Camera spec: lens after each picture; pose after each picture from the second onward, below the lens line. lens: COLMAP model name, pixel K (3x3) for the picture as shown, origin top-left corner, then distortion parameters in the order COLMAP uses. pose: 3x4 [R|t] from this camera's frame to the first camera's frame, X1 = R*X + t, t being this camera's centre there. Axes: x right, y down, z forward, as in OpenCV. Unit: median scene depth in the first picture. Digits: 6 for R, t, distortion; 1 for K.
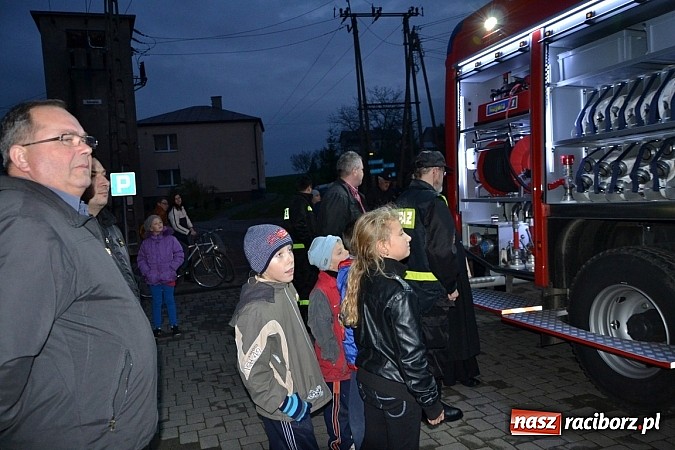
lens RADIAL K [[523.5, 0, 335.7], [0, 523.5, 217.4], [0, 0, 1]] dist [-0.037846, -0.001230]
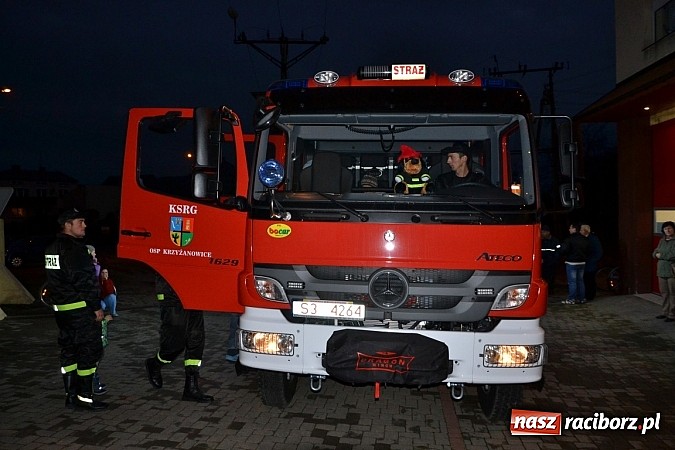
lens RADIAL K [[526.3, 0, 330.6], [0, 526.3, 229.0], [0, 0, 1]] dist [-0.039411, 0.007181]
pose [[0.895443, 0.063304, -0.440652, 0.291042], [-0.070559, 0.997508, -0.000079, -0.024925], [0.439549, 0.031163, 0.897678, -0.239951]]
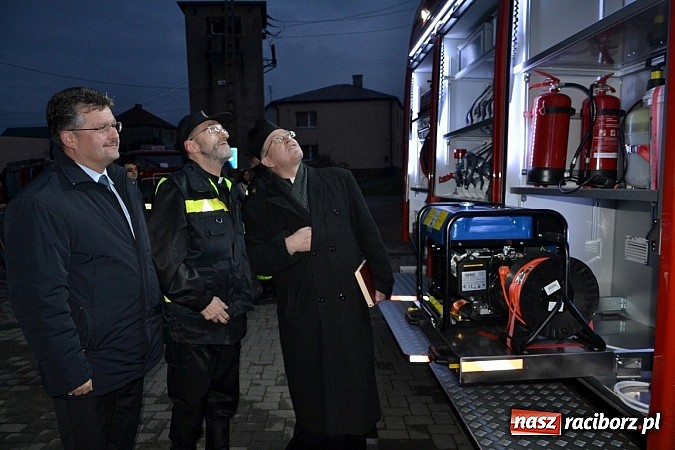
lens RADIAL K [[520.7, 0, 331.8], [0, 520.7, 223.5], [0, 0, 1]] dist [-0.036588, 0.006595]
pose [[0.952718, 0.073111, -0.294930, 0.098419], [-0.056901, 0.996378, 0.063186, -0.005045], [0.298482, -0.043417, 0.953427, -0.004629]]
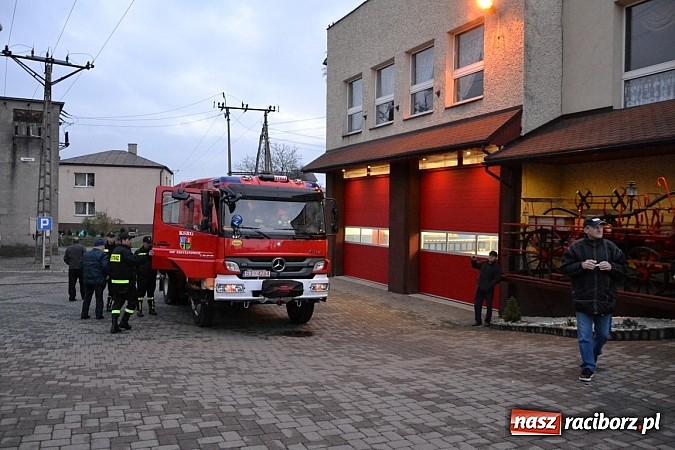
lens RADIAL K [[529.3, 0, 333.3], [0, 529.3, 222.6], [0, 0, 1]] dist [-0.031957, -0.003837]
pose [[0.990328, 0.074319, 0.117162, 0.220393], [-0.067643, 0.995906, -0.059971, -0.018183], [-0.121139, 0.051465, 0.991300, -0.550538]]
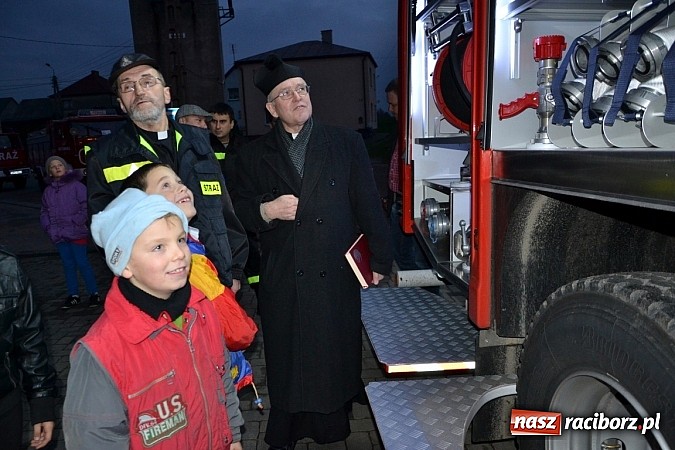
lens RADIAL K [[520.7, 0, 331.8], [0, 520.7, 223.5], [0, 0, 1]] dist [-0.036588, 0.006595]
pose [[0.967637, 0.054264, -0.246442, 0.073676], [-0.023247, 0.991621, 0.127070, -0.003232], [0.251273, -0.117228, 0.960791, 0.101359]]
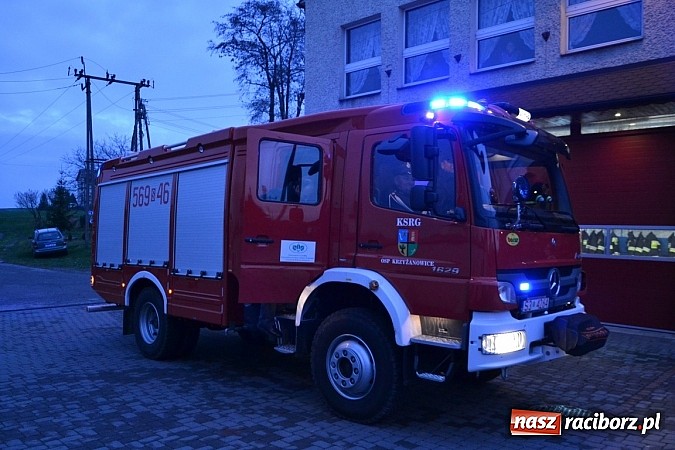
lens RADIAL K [[520.7, 0, 331.8], [0, 520.7, 223.5], [0, 0, 1]] dist [-0.036588, 0.006595]
pose [[0.891444, 0.070076, 0.447679, 0.036377], [-0.035828, 0.995777, -0.084528, -0.009269], [-0.451712, 0.059312, 0.890190, -0.232000]]
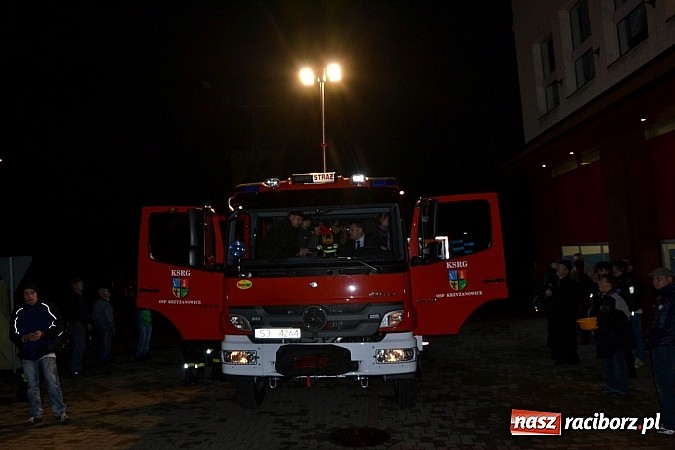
lens RADIAL K [[526.3, 0, 330.6], [0, 526.3, 229.0], [0, 0, 1]] dist [-0.039411, 0.007181]
pose [[0.913192, -0.016769, -0.407183, 0.356136], [-0.017815, 0.996555, -0.080994, -0.030984], [0.407139, 0.081217, 0.909748, -0.329753]]
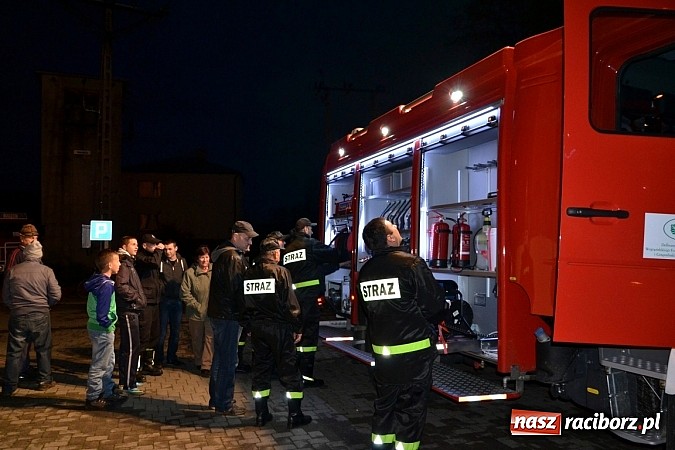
lens RADIAL K [[524.9, 0, 337.5], [0, 524.9, 225.0], [0, 0, 1]] dist [-0.050696, -0.000316]
pose [[0.997692, 0.061544, 0.028680, 0.055428], [-0.058879, 0.994556, -0.085968, -0.005122], [-0.033814, 0.084081, 0.995885, -0.114781]]
